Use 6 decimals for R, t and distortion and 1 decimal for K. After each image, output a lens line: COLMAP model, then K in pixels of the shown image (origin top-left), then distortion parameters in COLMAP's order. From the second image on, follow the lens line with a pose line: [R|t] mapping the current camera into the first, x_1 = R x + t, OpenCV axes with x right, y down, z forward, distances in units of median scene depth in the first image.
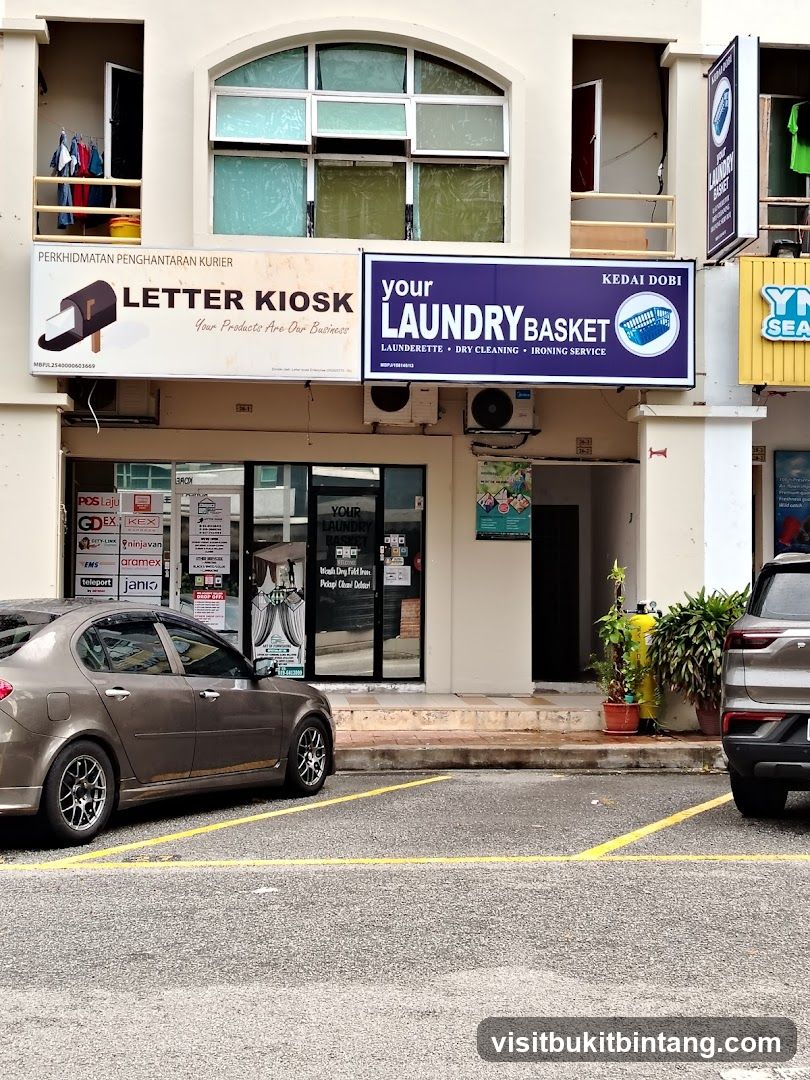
lens RADIAL K [[1444.7, 0, 405.0], [0, 1444.7, 540.0], [0, 0, 1]] dist [0.202200, -0.662774]
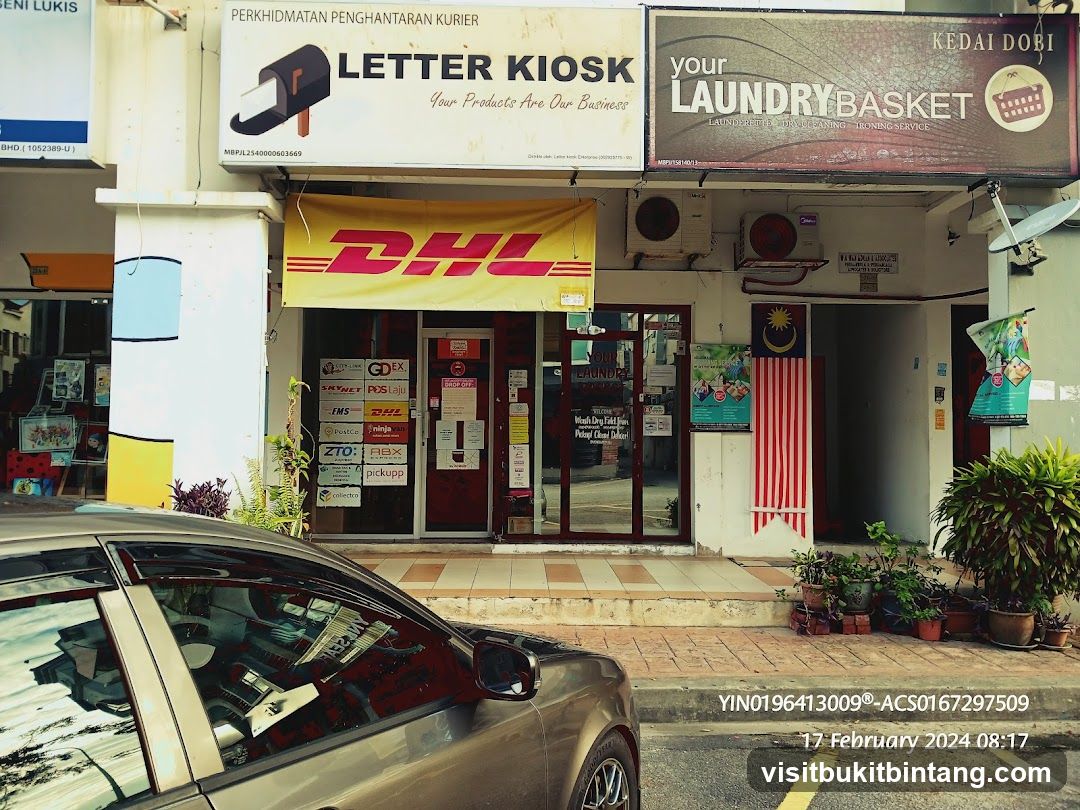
lens RADIAL K [[842.3, 0, 541.9], [0, 842.3, 401.4], [0, 0, 1]] dist [-0.006762, 0.070501]
pose [[0.998418, -0.000610, -0.056231, -0.058813], [0.000333, 0.999988, -0.004929, 0.014191], [0.056233, 0.004902, 0.998406, 0.547992]]
